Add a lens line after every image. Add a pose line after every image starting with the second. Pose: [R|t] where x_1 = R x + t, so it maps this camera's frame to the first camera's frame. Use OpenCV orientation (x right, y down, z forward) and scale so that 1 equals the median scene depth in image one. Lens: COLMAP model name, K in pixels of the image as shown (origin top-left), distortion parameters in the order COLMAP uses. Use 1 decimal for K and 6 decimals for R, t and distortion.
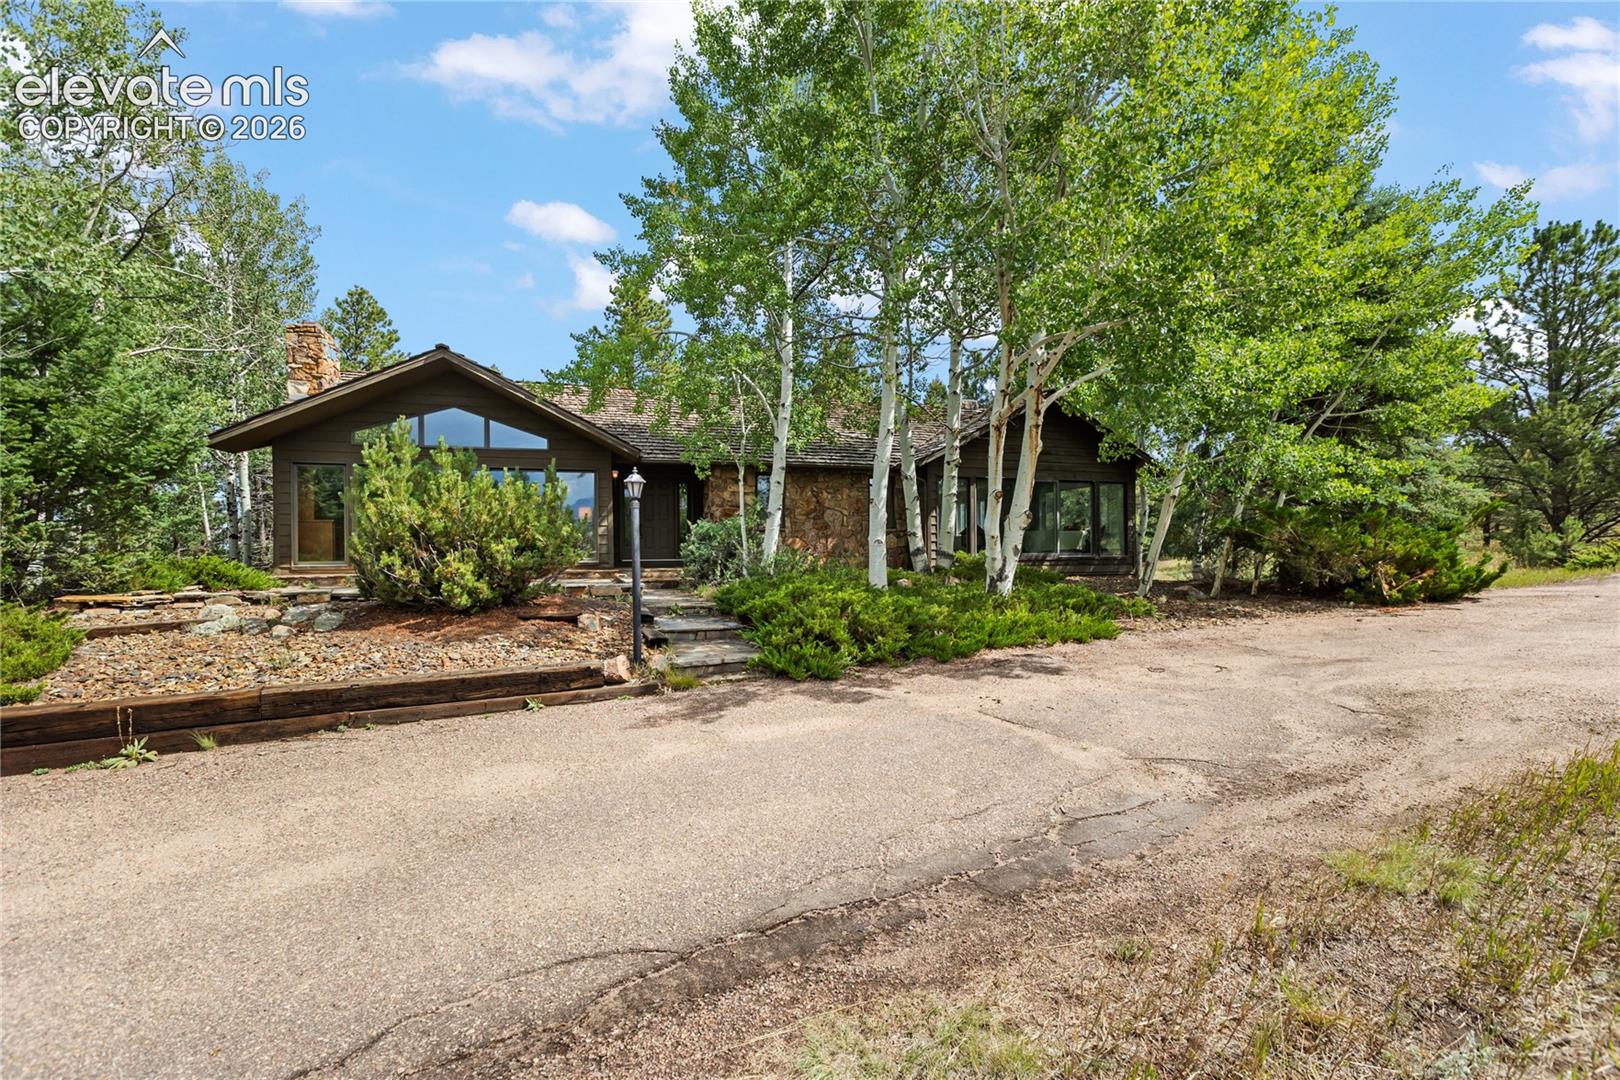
lens RADIAL K [[740.9, 0, 812.5], [0, 740.9, 534.1], [0, 0, 1]] dist [-0.000151, -0.000070]
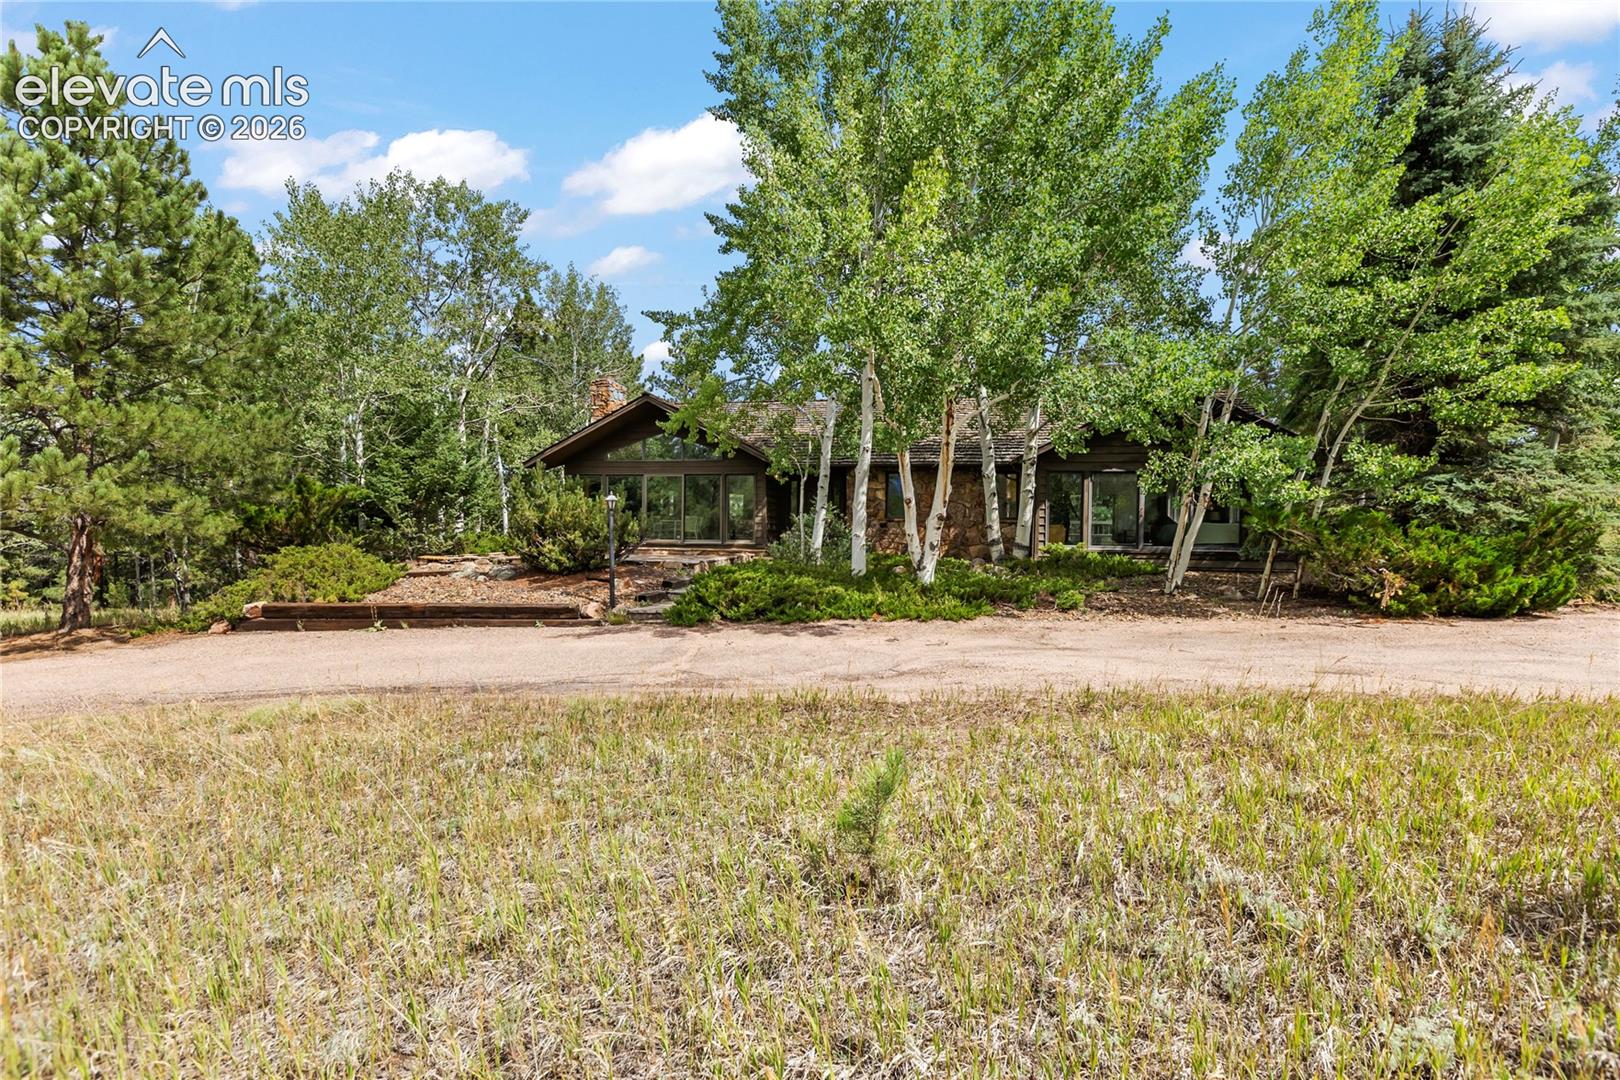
lens RADIAL K [[740.9, 0, 803.9], [0, 740.9, 541.8], [0, 0, 1]] dist [-0.000151, -0.000070]
pose [[0.868183, 0.026360, -0.495544, 0.698537], [-0.005767, 0.999057, 0.043039, -0.036936], [0.496211, -0.034508, 0.867516, -0.166939]]
